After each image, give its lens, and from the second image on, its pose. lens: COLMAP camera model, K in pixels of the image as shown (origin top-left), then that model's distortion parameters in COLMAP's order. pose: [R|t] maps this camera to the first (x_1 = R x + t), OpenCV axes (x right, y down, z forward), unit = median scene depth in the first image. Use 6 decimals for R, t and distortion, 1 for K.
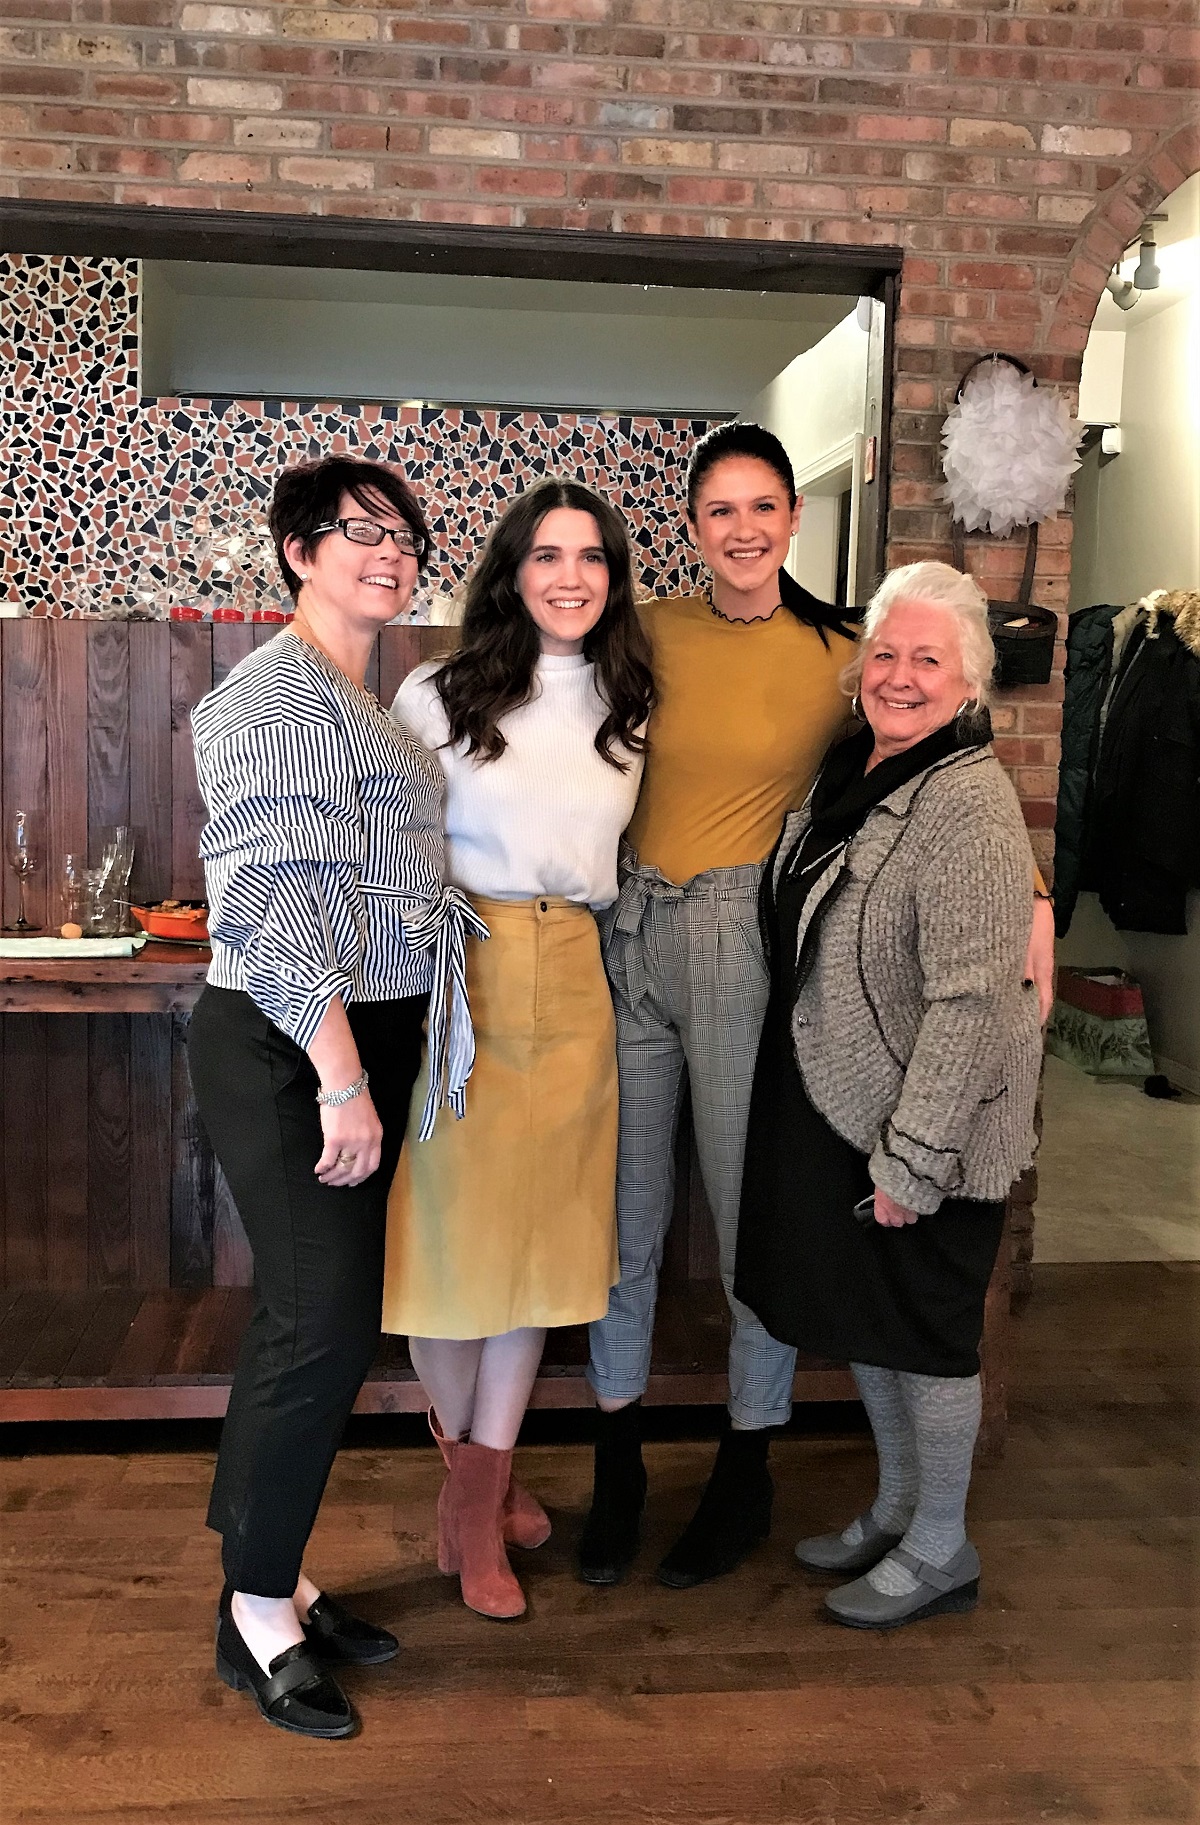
lens RADIAL K [[1569.7, 0, 600.1], [0, 1569.7, 912.8], [0, 0, 1]] dist [0.018795, 0.009477]
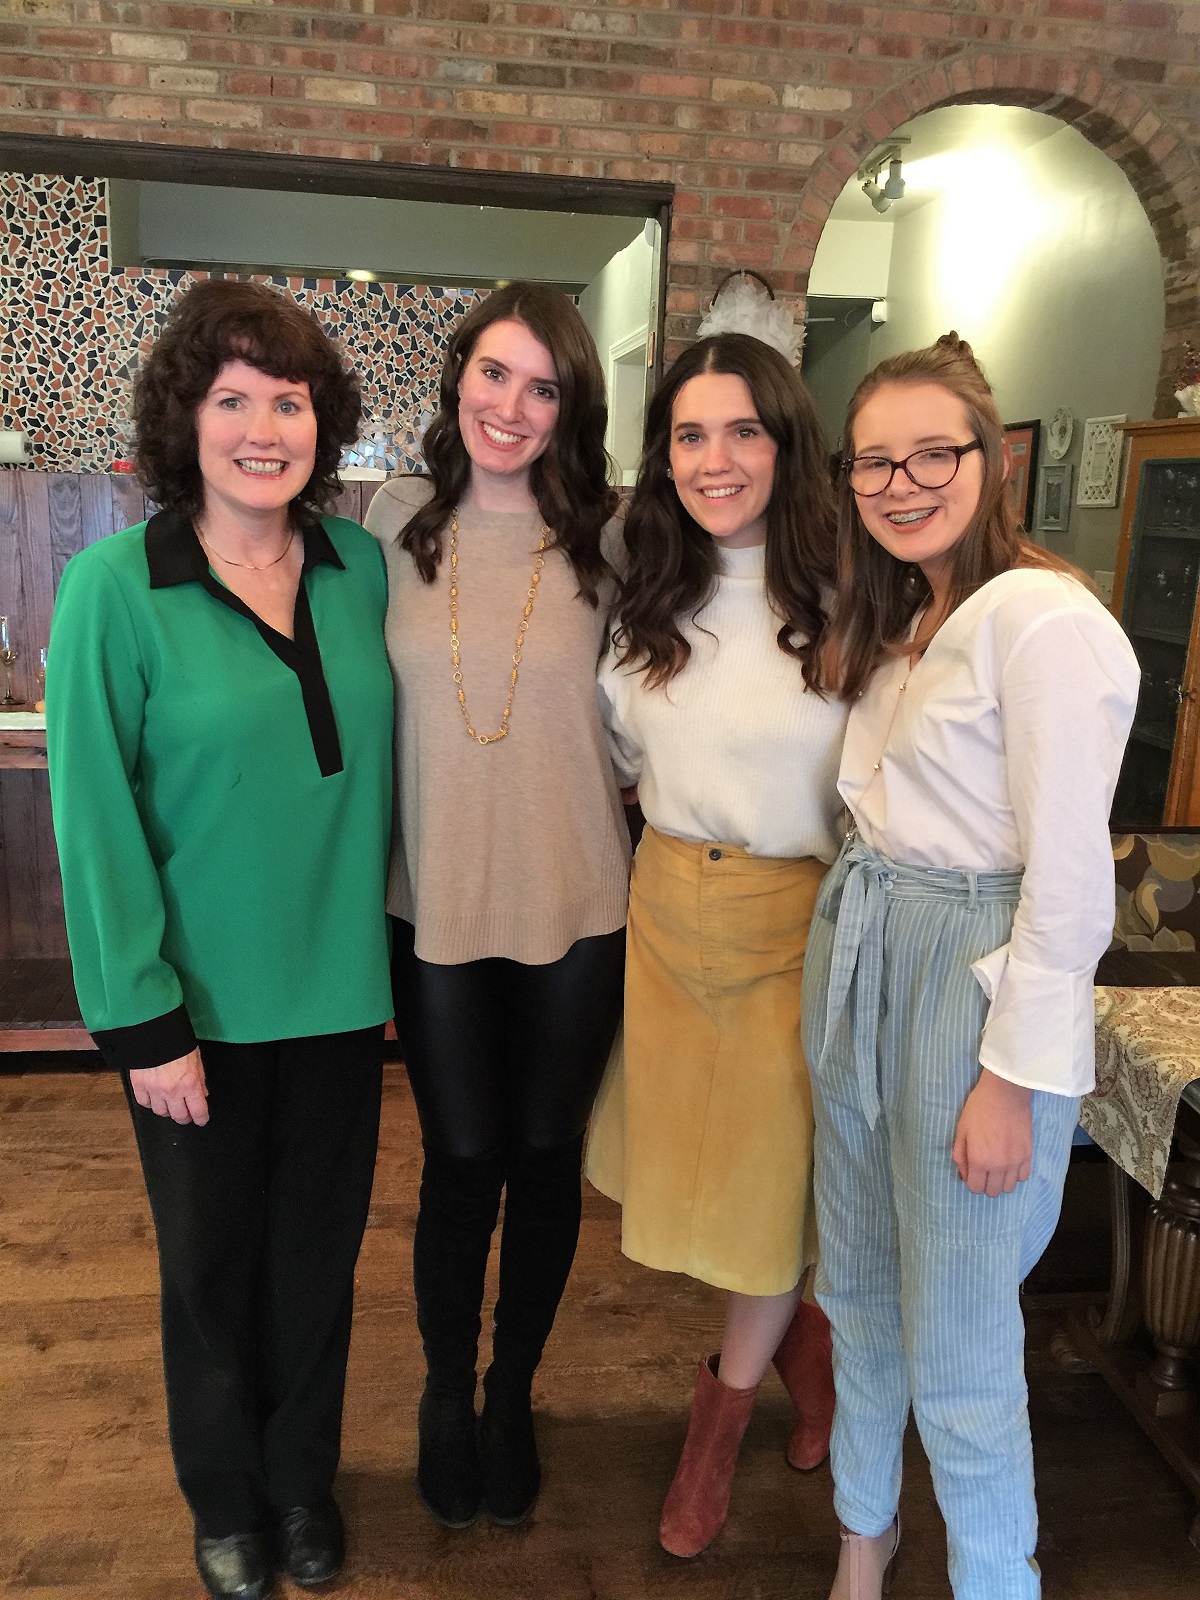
lens RADIAL K [[1233.3, 0, 610.0], [0, 1233.3, 797.7], [0, 0, 1]] dist [0.052344, -0.035450]
pose [[0.999440, 0.006036, 0.032917, 0.107696], [-0.010253, 0.991527, 0.129497, -0.048610], [-0.031857, -0.129762, 0.991033, -0.093327]]
